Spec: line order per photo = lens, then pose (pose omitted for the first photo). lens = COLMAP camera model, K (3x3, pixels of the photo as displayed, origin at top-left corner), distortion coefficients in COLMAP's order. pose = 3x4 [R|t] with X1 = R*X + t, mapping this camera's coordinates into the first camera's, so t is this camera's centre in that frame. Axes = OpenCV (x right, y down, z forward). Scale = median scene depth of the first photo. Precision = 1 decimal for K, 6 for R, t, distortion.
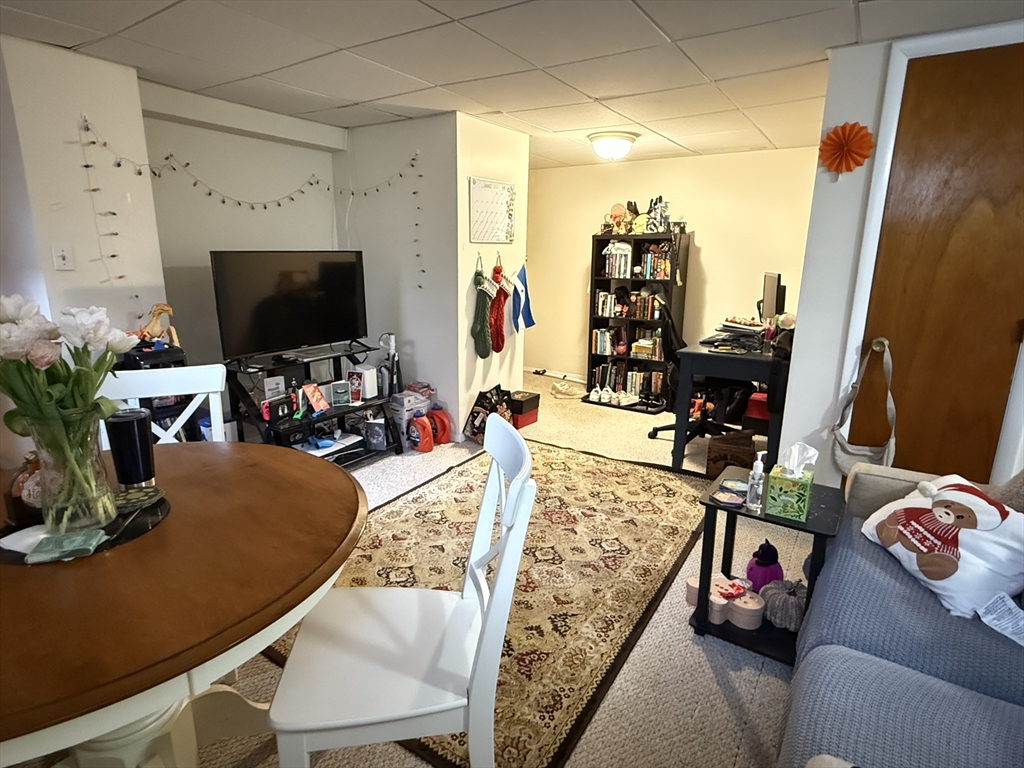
lens RADIAL K [[549.0, 0, 511.7], [0, 549.0, 383.4], [0, 0, 1]] dist [0.001046, -0.001507]
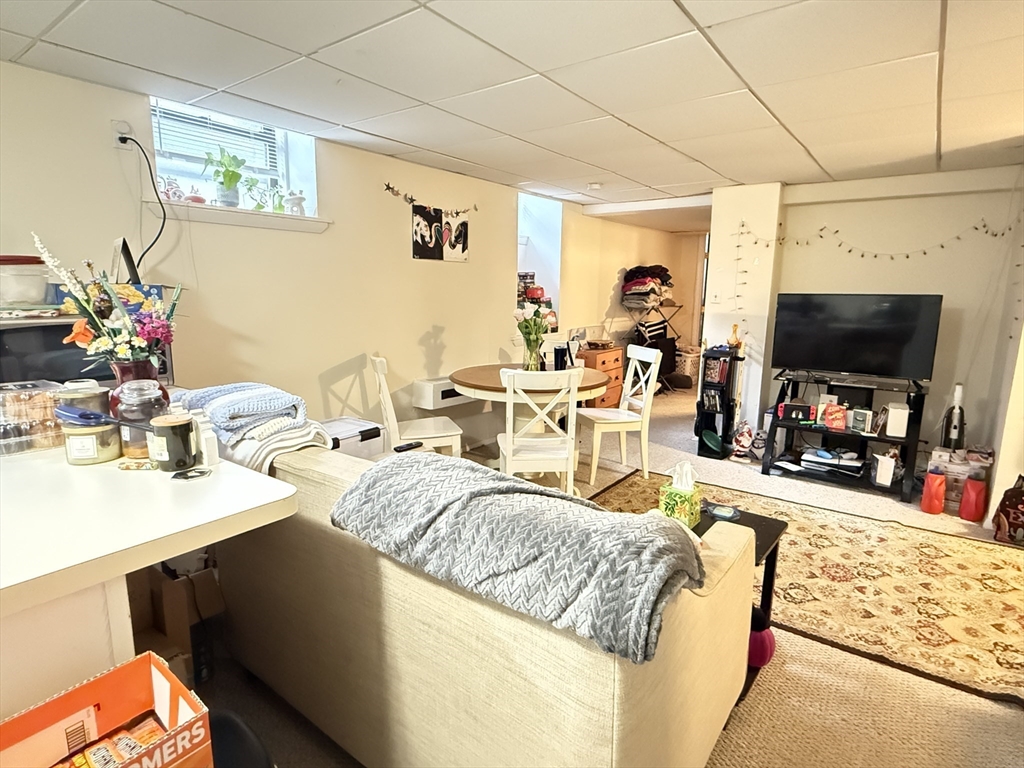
lens RADIAL K [[549.0, 0, 510.3], [0, 549.0, 381.2], [0, 0, 1]] dist [0.001046, -0.001507]
pose [[-0.061437, 0.165753, -0.984252, 0.895414], [-0.240222, 0.954673, 0.175766, -0.091957], [0.968772, 0.247237, -0.018834, 0.345207]]
